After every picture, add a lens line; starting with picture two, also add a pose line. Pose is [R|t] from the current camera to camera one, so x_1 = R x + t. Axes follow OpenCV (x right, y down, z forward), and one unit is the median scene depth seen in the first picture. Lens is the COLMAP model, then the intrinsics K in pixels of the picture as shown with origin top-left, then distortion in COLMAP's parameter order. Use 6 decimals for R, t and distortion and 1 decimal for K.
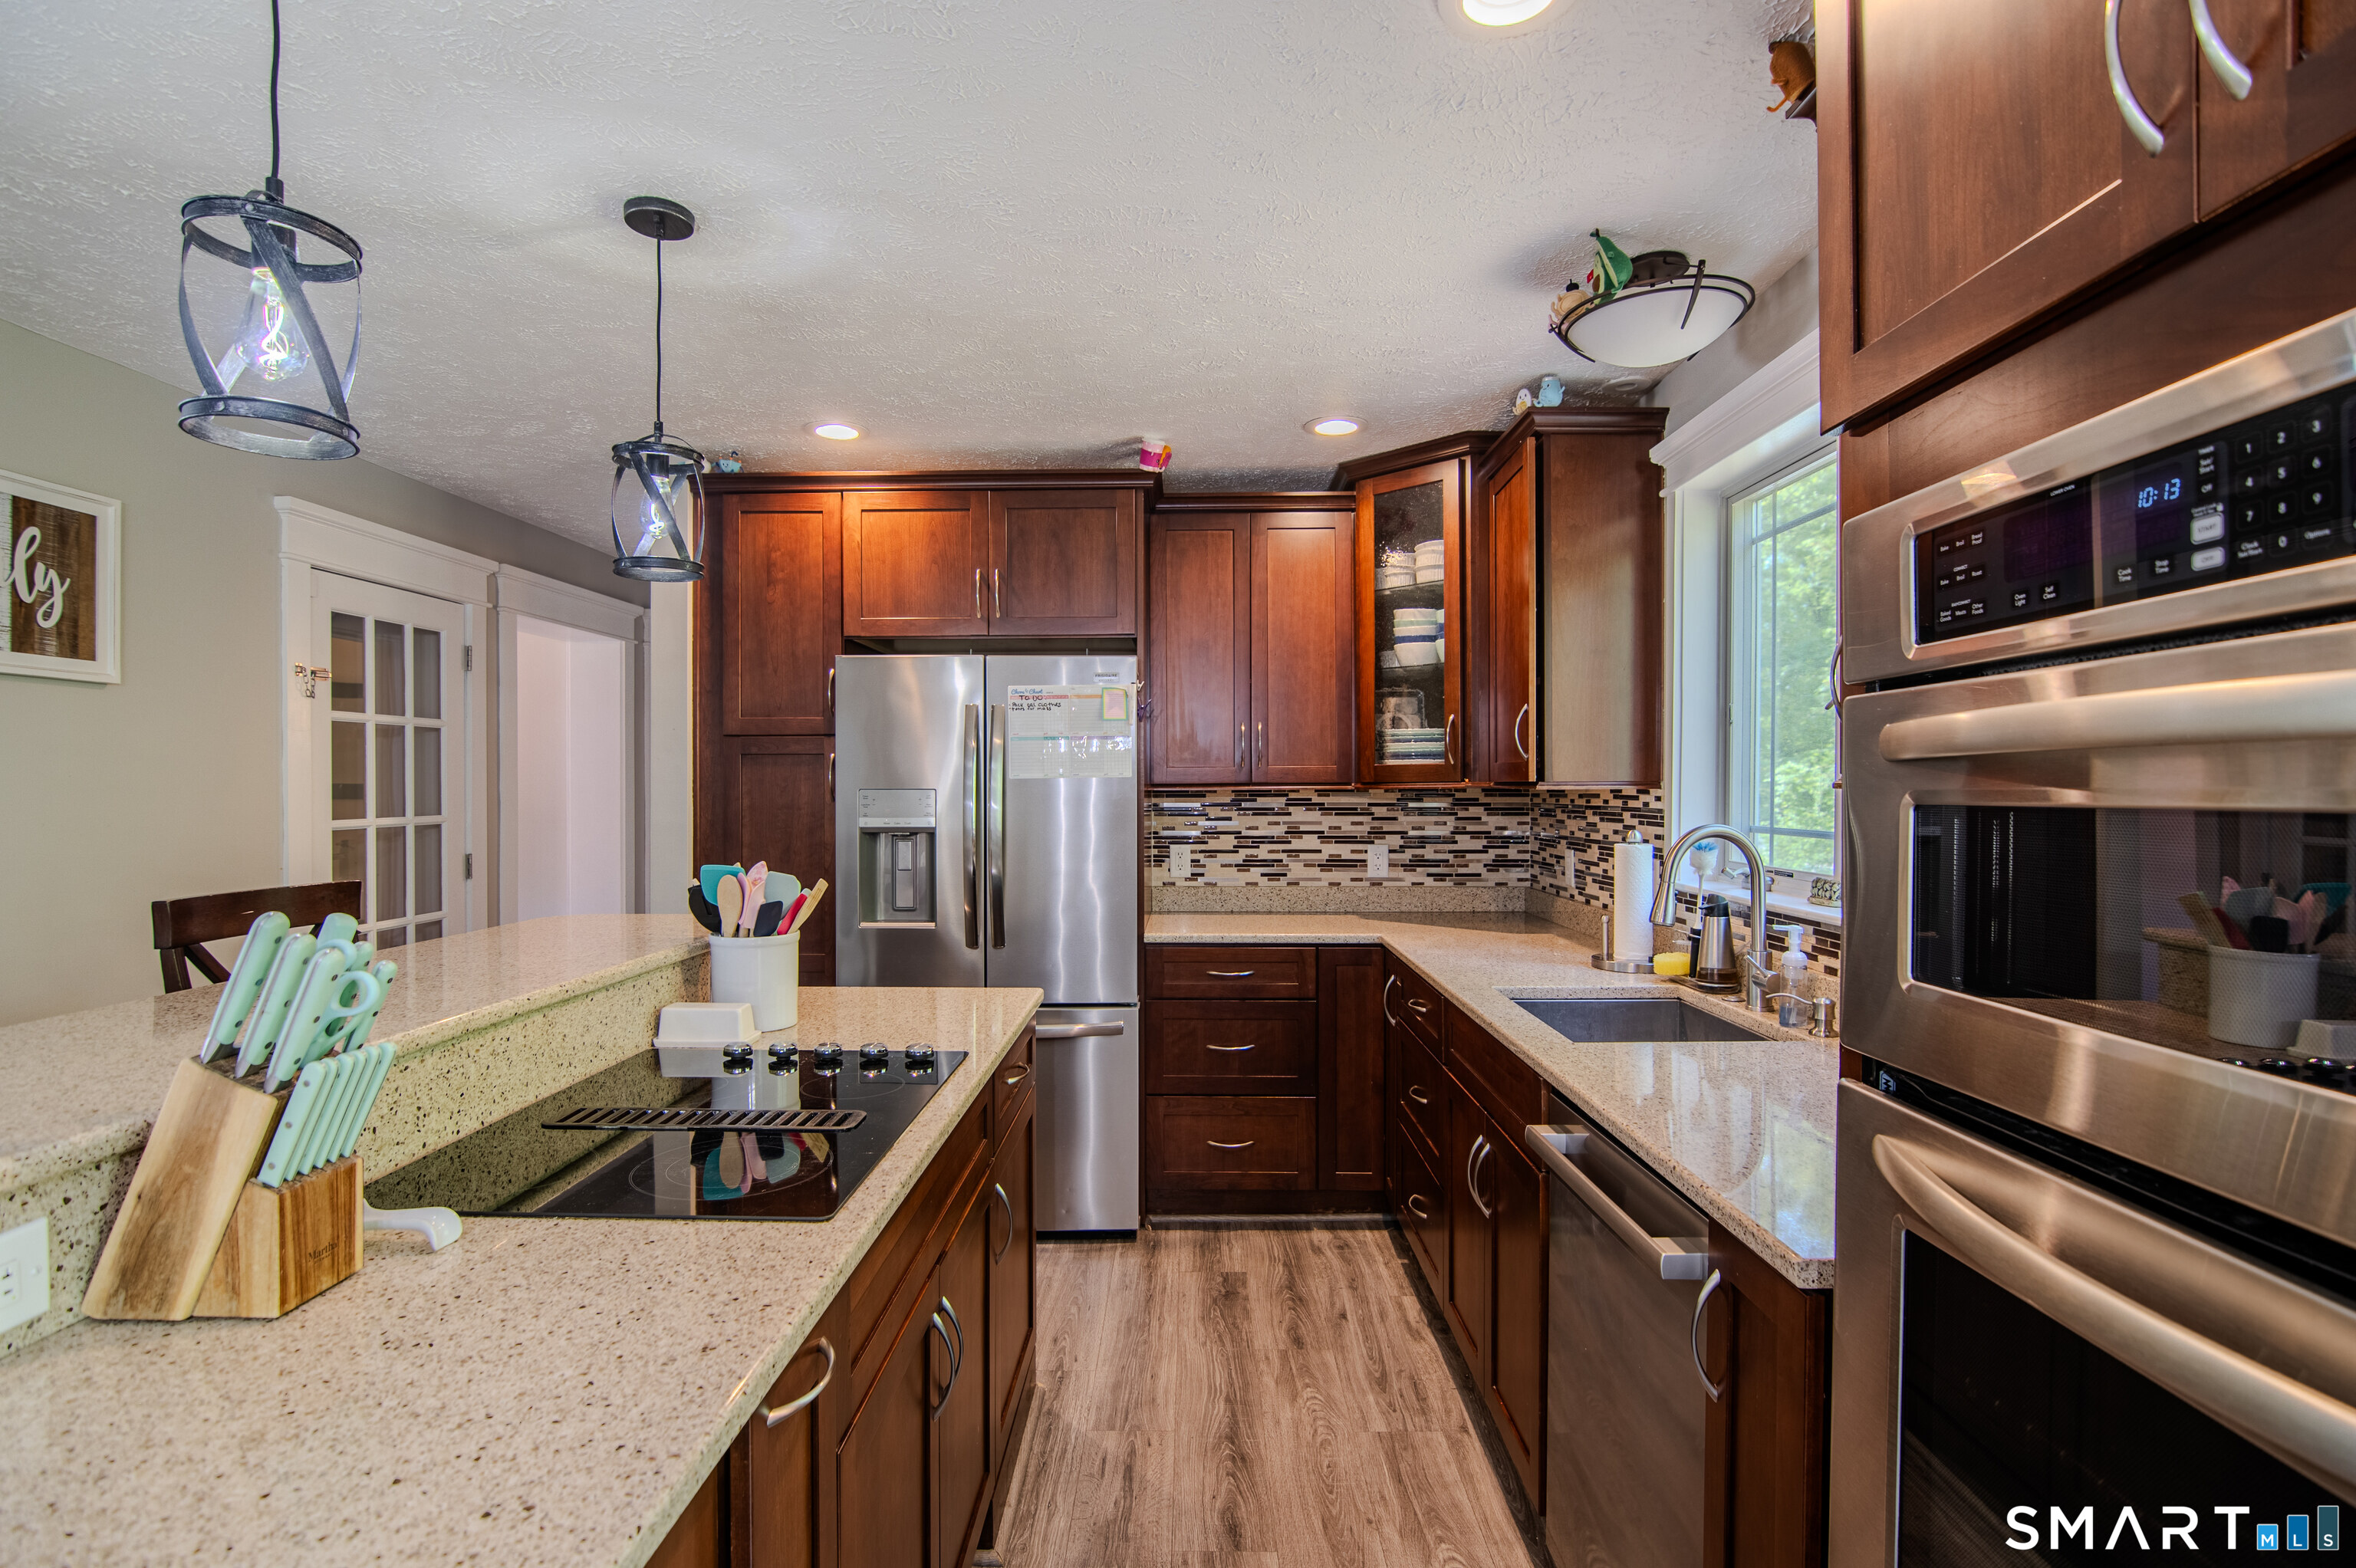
lens RADIAL K [[1148.3, 0, 1172.4], [0, 1148.3, 789.7], [0, 0, 1]] dist [-0.027616, 0.006426]
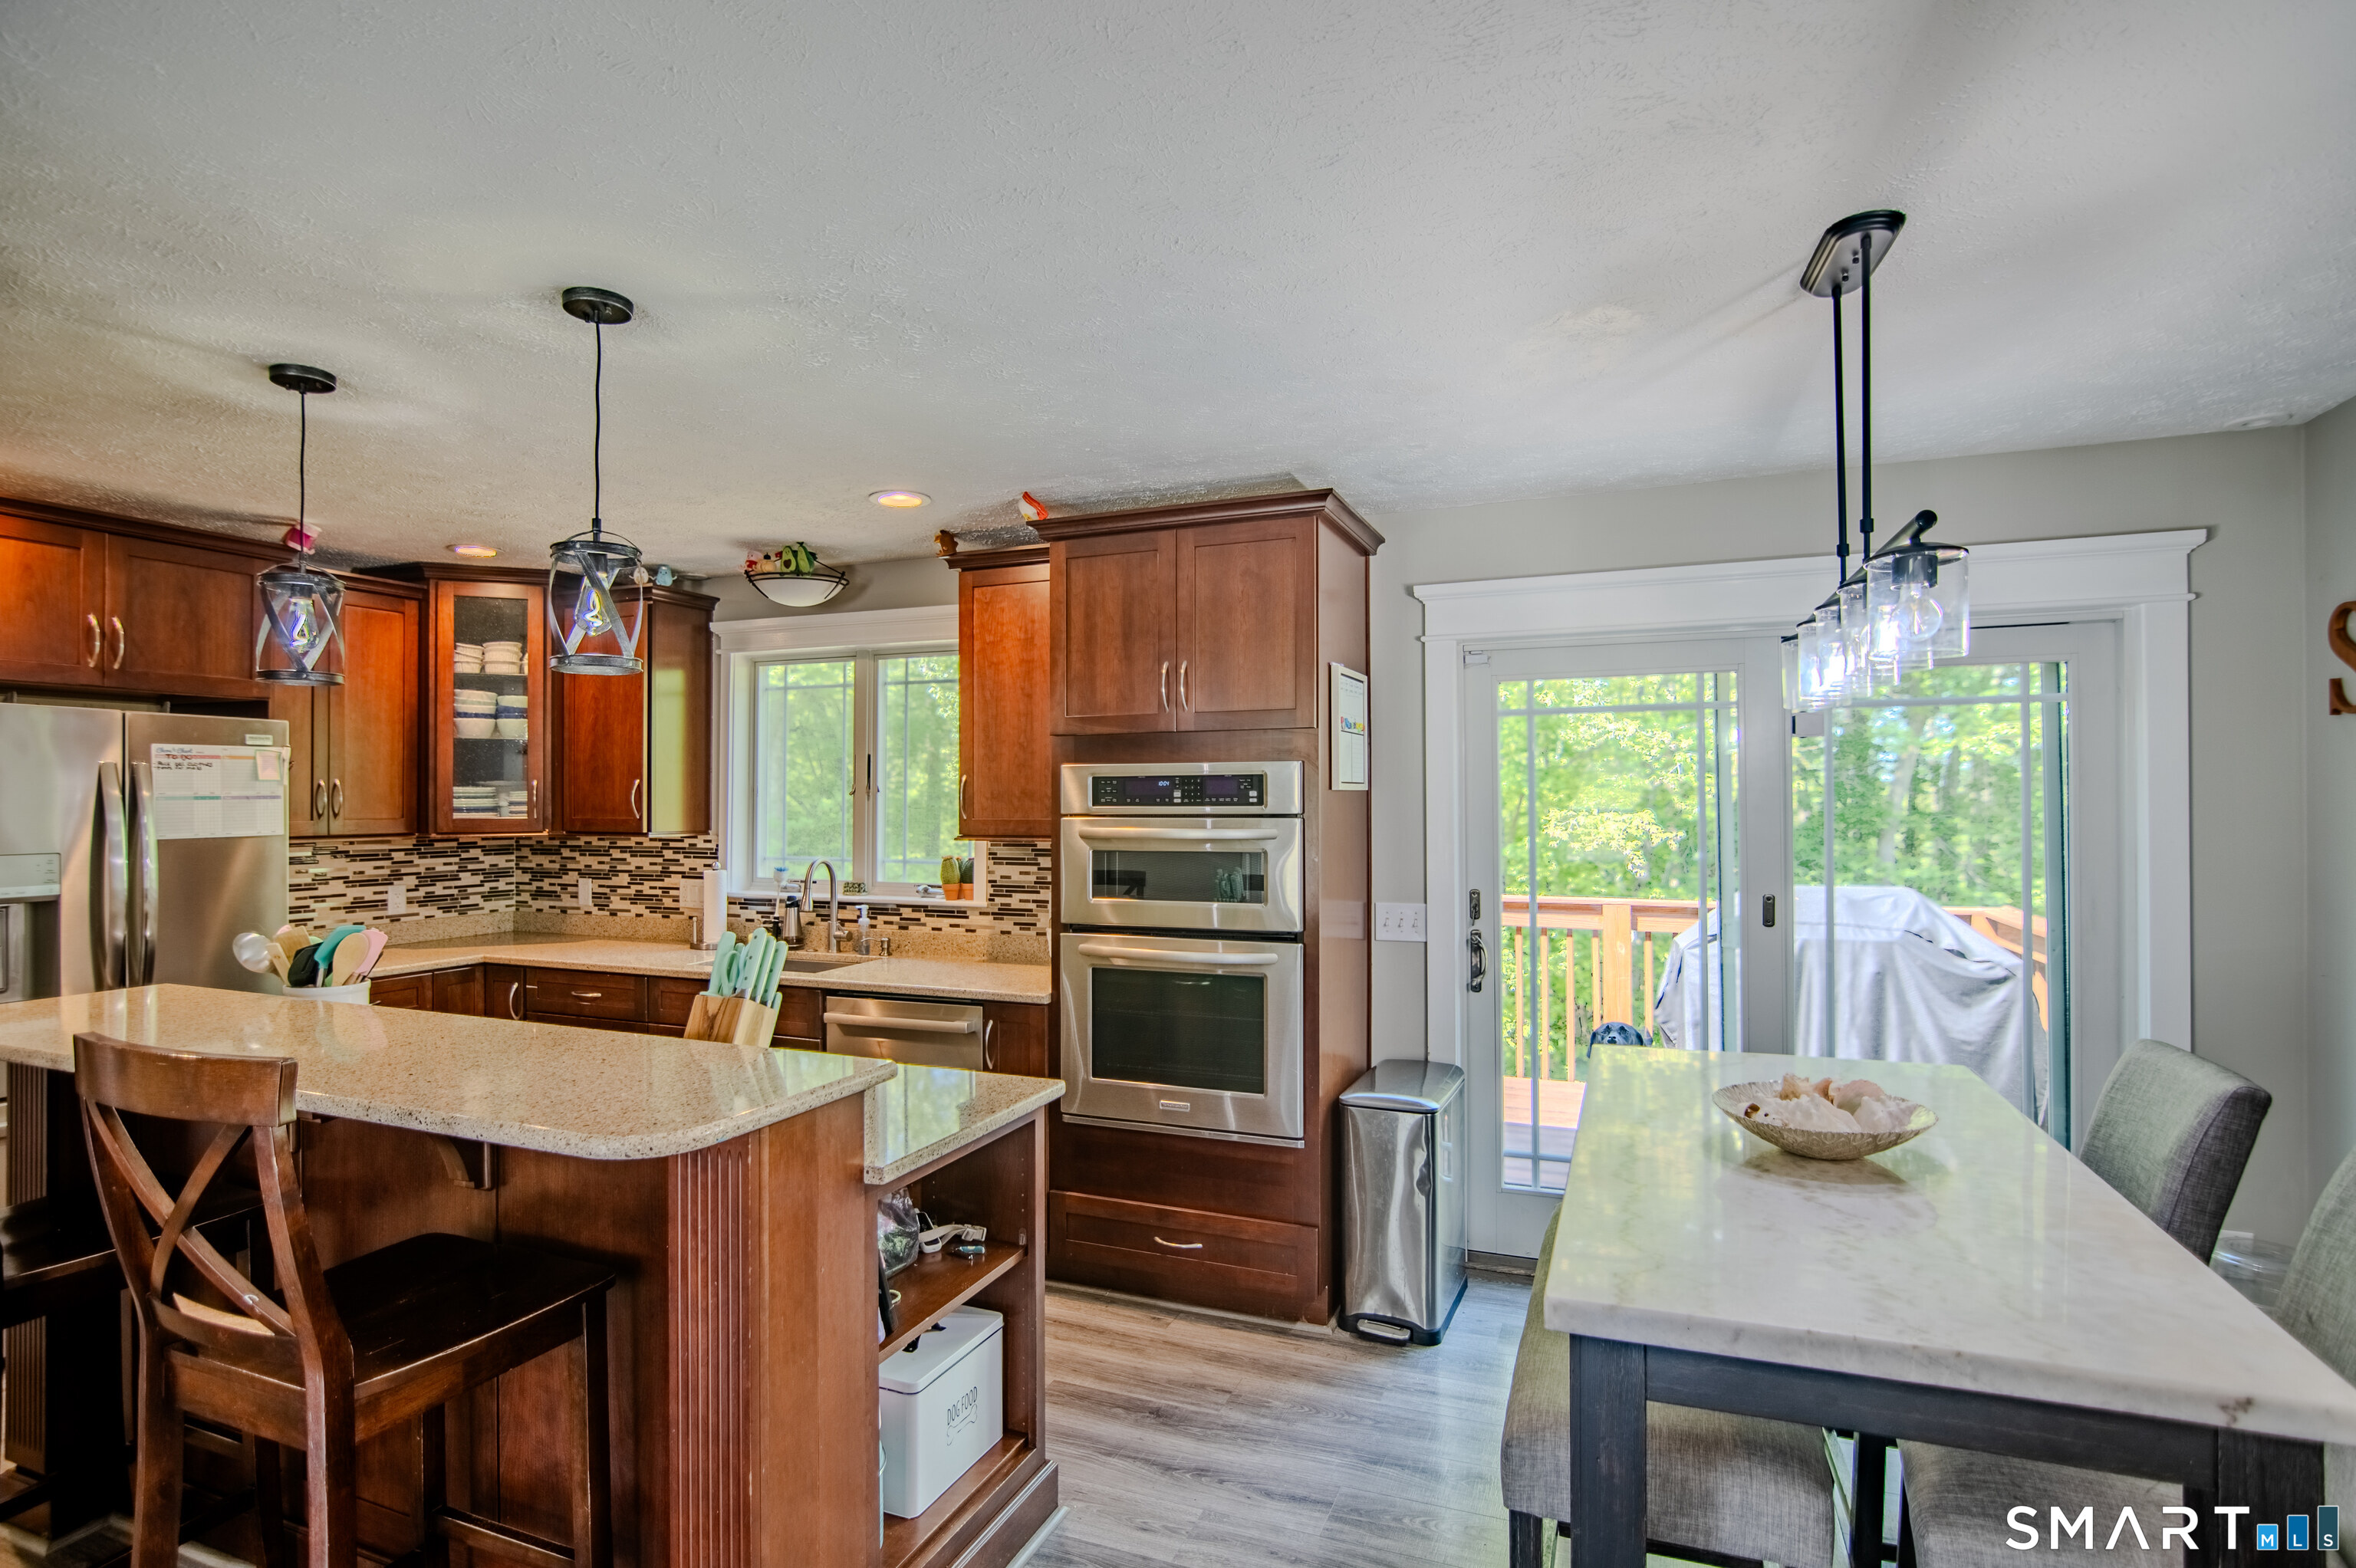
lens RADIAL K [[1148.3, 0, 1172.3], [0, 1148.3, 784.9], [0, 0, 1]] dist [-0.027616, 0.006426]
pose [[0.350231, 0.014527, 0.936551, -0.721598], [0.004262, 0.999845, -0.017103, -0.034886], [-0.936653, 0.009982, 0.350115, -0.142219]]
